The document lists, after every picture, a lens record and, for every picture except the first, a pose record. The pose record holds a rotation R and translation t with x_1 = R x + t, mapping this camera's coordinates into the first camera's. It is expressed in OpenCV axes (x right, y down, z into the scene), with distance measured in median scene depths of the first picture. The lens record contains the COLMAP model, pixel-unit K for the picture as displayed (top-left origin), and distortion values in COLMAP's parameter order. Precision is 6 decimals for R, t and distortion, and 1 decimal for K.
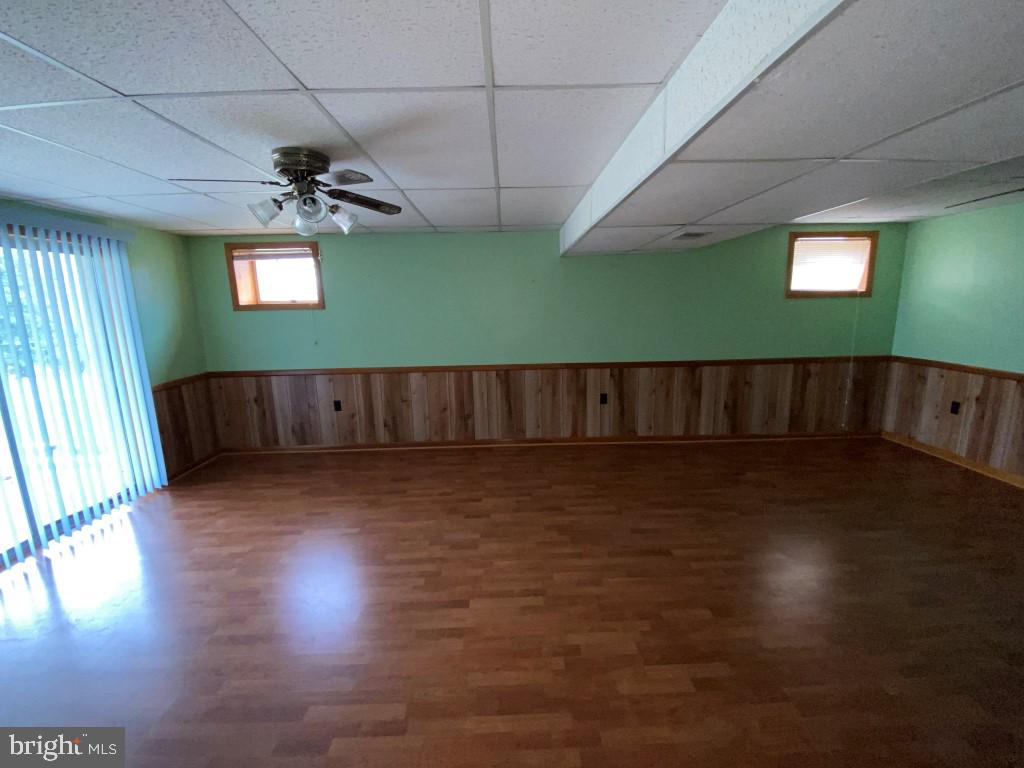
lens RADIAL K [[412.8, 0, 513.3], [0, 412.8, 382.2], [0, 0, 1]] dist [0.026357, -0.024259]
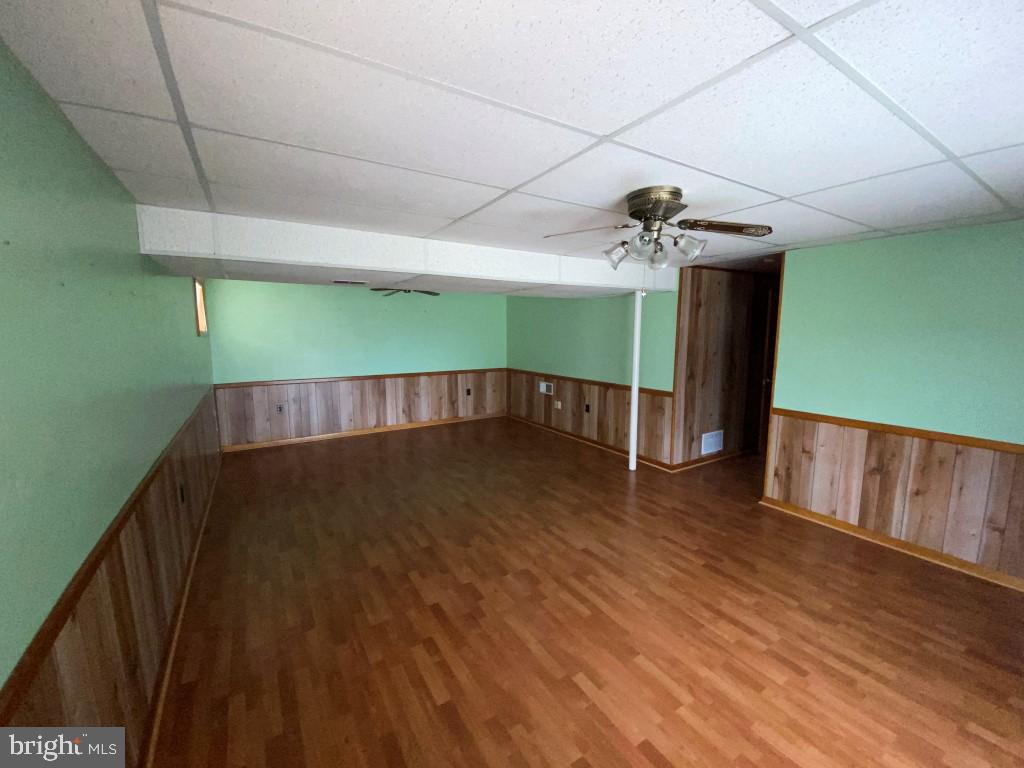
lens RADIAL K [[412.8, 0, 513.3], [0, 412.8, 382.2], [0, 0, 1]] dist [0.026357, -0.024259]
pose [[-0.511417, -0.089253, 0.854685, -0.919736], [0.173261, 0.963456, 0.204285, -0.274653], [-0.841685, 0.252559, -0.477264, 1.397016]]
